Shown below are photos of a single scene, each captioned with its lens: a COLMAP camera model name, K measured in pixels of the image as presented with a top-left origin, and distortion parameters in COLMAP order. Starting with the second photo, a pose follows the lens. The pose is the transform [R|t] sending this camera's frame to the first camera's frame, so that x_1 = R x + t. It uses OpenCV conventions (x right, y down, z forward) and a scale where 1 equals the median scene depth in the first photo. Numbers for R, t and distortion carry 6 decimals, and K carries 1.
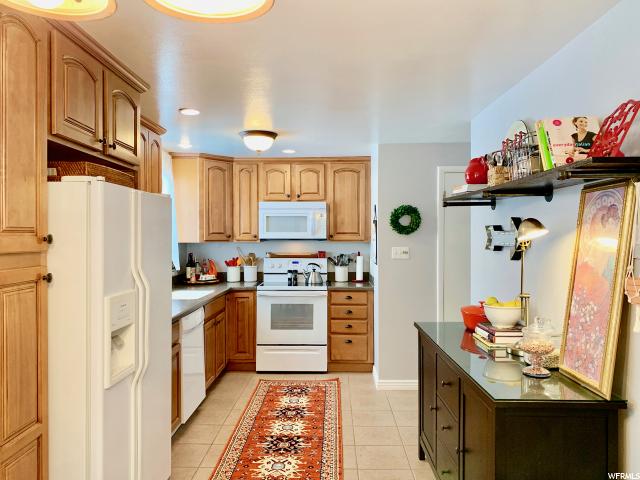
lens RADIAL K [[488.2, 0, 320.0], [0, 488.2, 240.0], [0, 0, 1]] dist [0.071180, -0.114241]
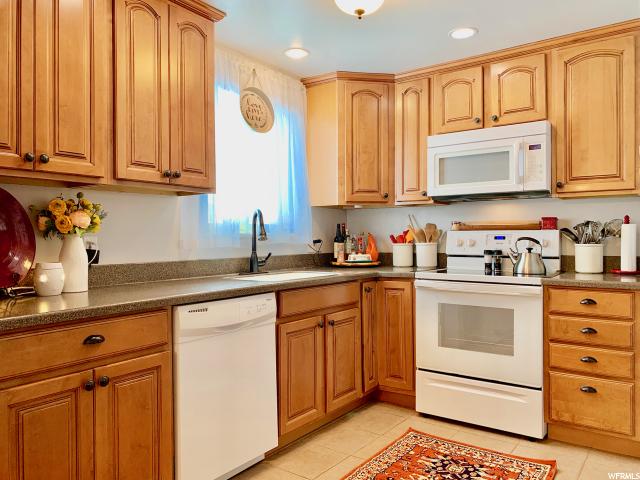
lens RADIAL K [[488.2, 0, 320.0], [0, 488.2, 240.0], [0, 0, 1]] dist [0.071180, -0.114241]
pose [[0.822713, -0.000436, -0.568457, 0.114307], [-0.002834, 0.999984, -0.004869, 0.055220], [0.568450, 0.005617, 0.822699, 0.410646]]
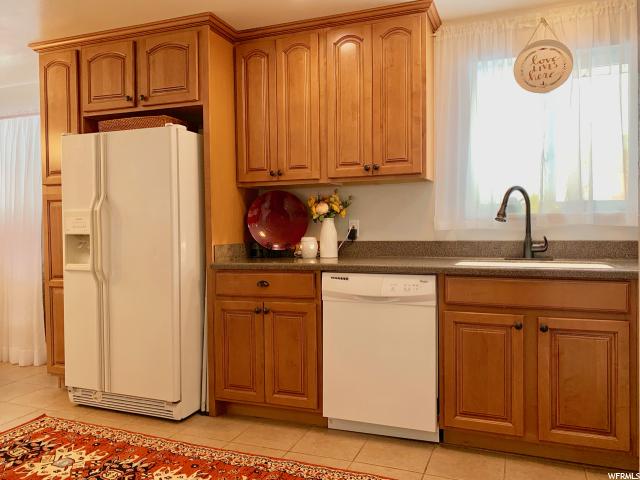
lens RADIAL K [[508.6, 0, 320.0], [0, 508.6, 240.0], [0, 0, 1]] dist [0.034048, 0.001905]
pose [[-0.348646, 0.031881, -0.936712, 0.283348], [0.000169, 0.999423, 0.033953, 0.054343], [0.937255, 0.011679, -0.348450, 0.813336]]
